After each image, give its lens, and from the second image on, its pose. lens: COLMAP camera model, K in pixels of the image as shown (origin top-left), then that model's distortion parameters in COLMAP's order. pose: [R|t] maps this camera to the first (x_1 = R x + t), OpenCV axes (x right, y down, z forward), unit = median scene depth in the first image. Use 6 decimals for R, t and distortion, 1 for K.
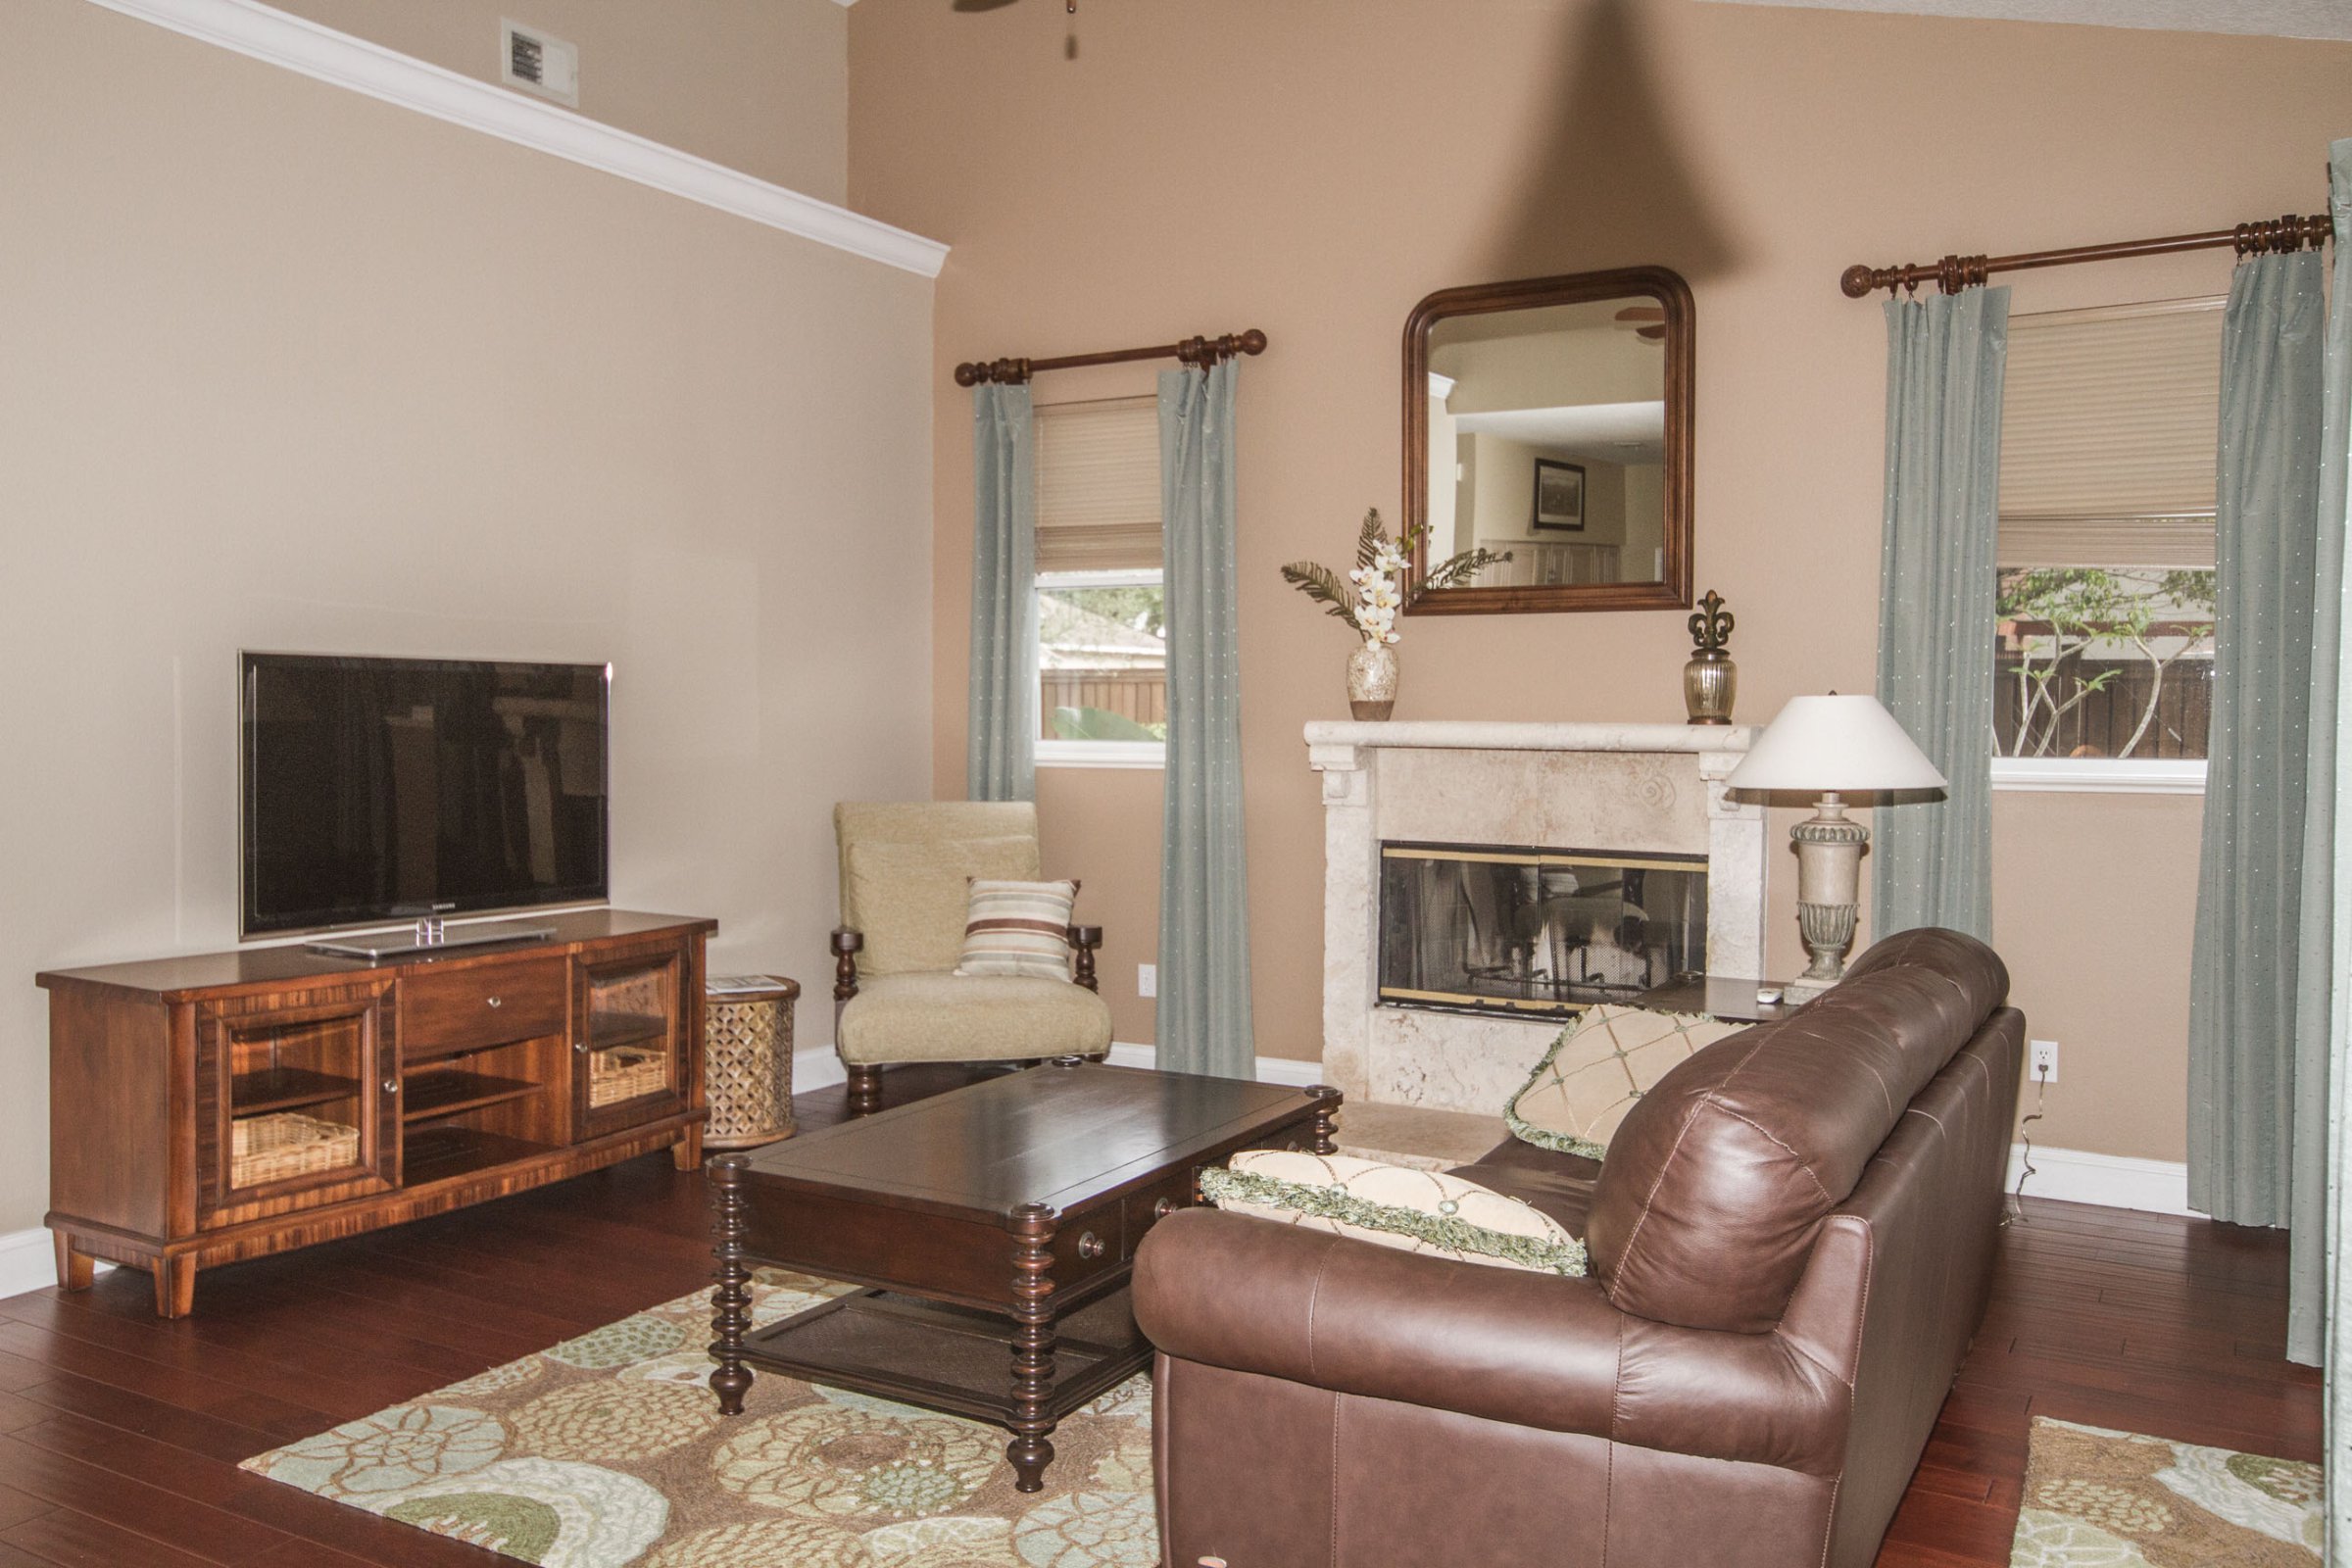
lens RADIAL K [[1896.8, 0, 1136.6], [0, 1896.8, 791.9], [0, 0, 1]] dist [0.009102, 0.032745]
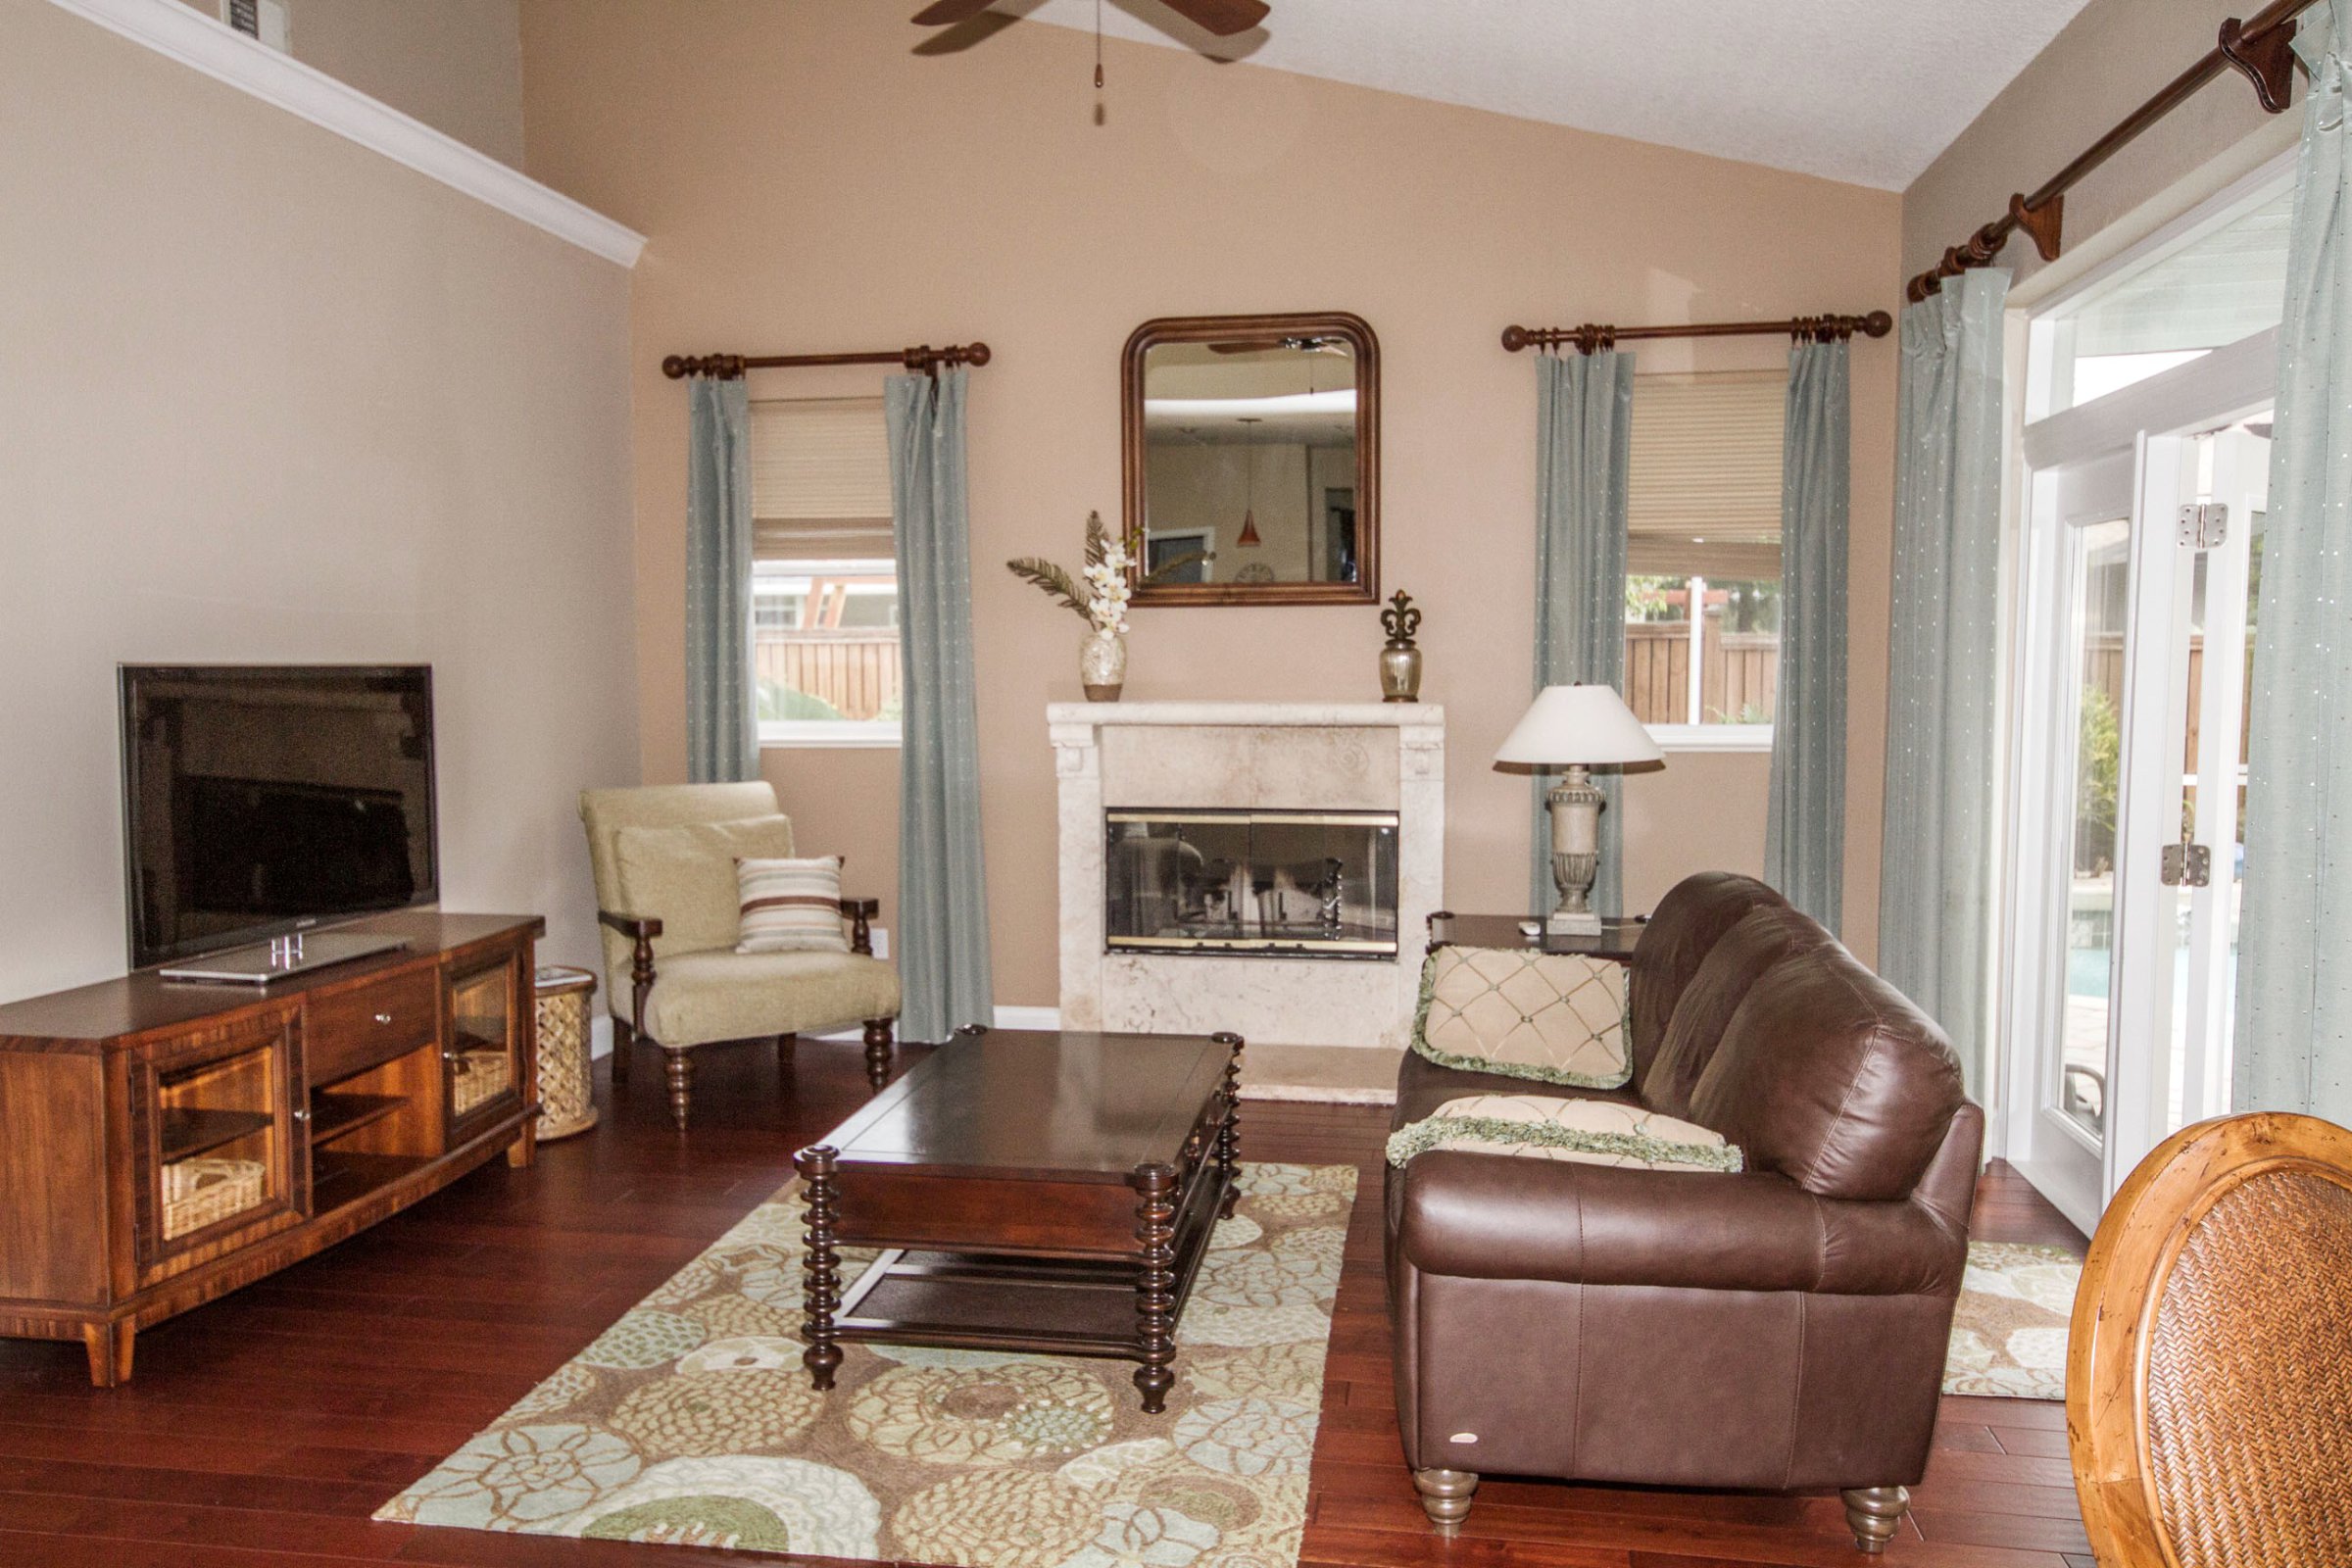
lens RADIAL K [[1756.3, 0, 1150.9], [0, 1756.3, 811.2], [0, 0, 1]] dist [0.006914, 0.020939]
pose [[0.933562, -0.041260, 0.356033, -0.259980], [0.025381, 0.998468, 0.049158, -0.027046], [-0.357516, -0.036856, 0.933179, 0.018528]]
